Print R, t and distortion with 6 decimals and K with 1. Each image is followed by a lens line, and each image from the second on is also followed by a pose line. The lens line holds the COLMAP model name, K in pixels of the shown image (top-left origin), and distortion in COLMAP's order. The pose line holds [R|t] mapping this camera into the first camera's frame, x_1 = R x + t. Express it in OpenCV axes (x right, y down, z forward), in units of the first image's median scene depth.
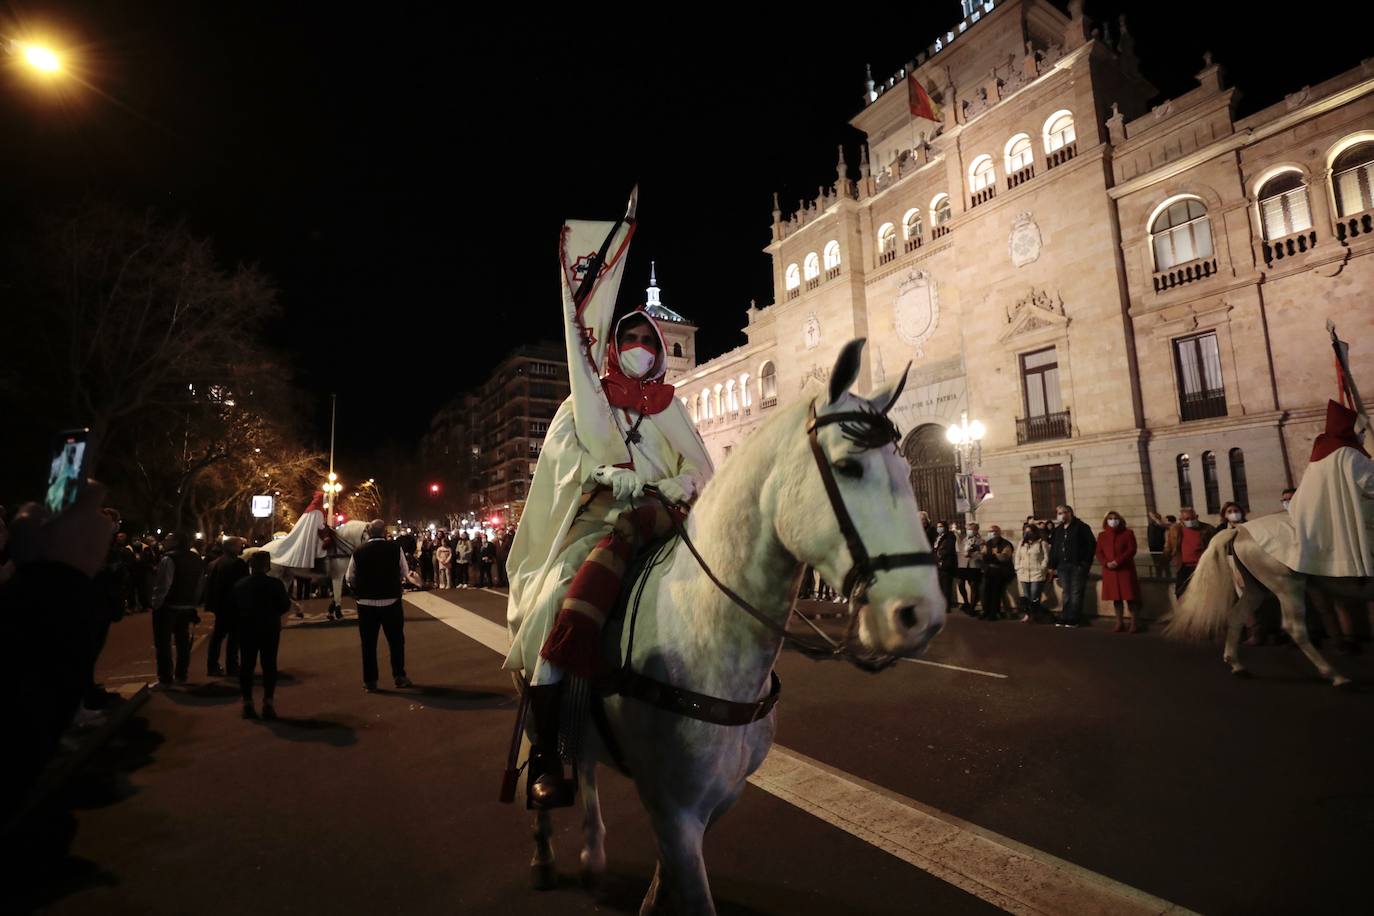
lens RADIAL K [[624.3, 0, 687.0], [0, 624.3, 458.0], [0, 0, 1]] dist [-0.041663, 0.011705]
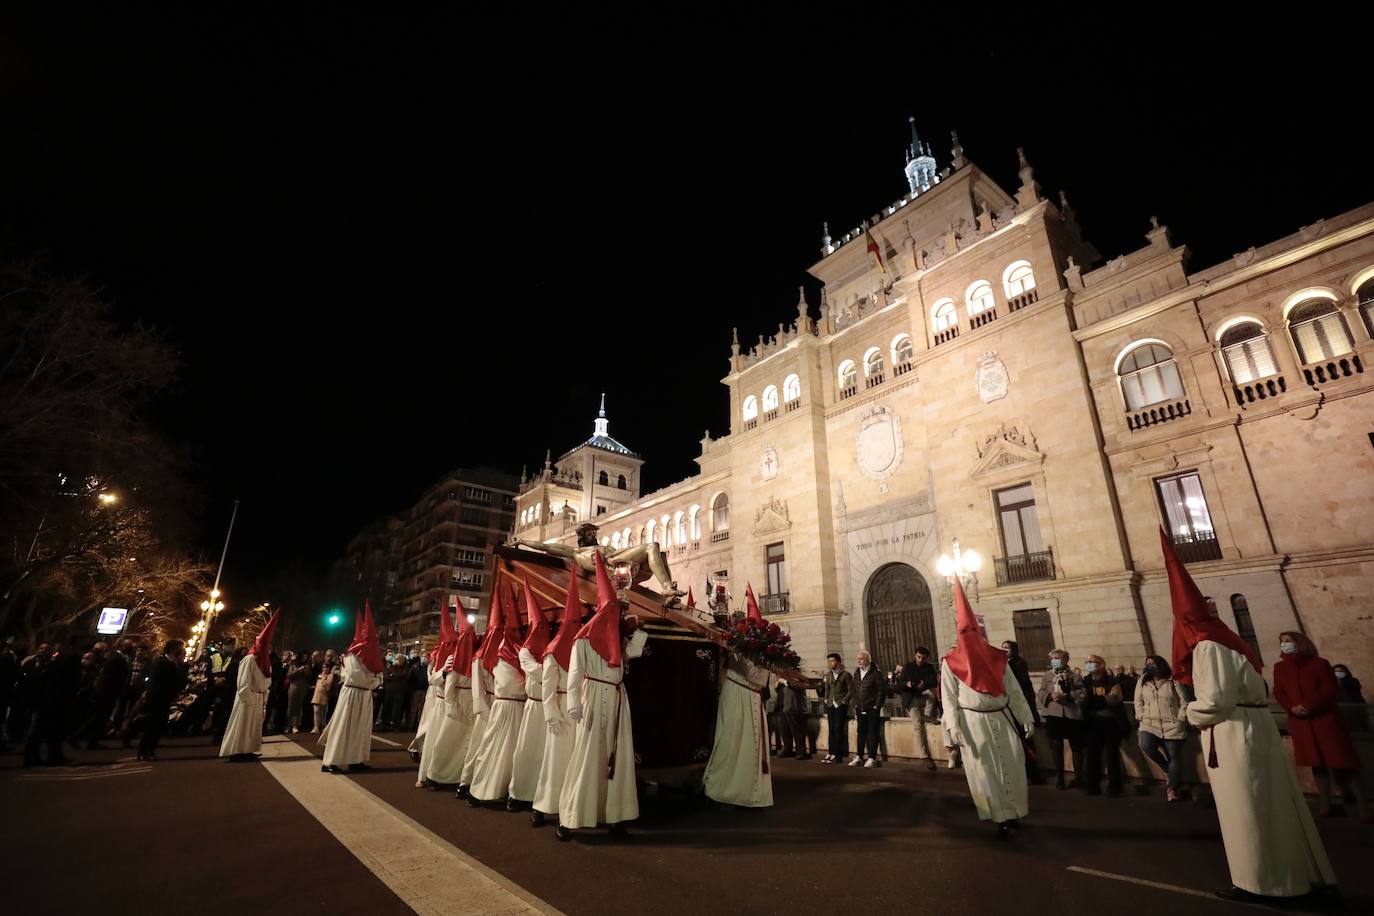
lens RADIAL K [[624.3, 0, 687.0], [0, 624.3, 458.0], [0, 0, 1]] dist [-0.041663, 0.011705]
pose [[0.992864, 0.071490, 0.095443, -0.025012], [-0.047618, 0.971473, -0.232318, 0.026944], [-0.109329, 0.226116, 0.967946, 0.107165]]
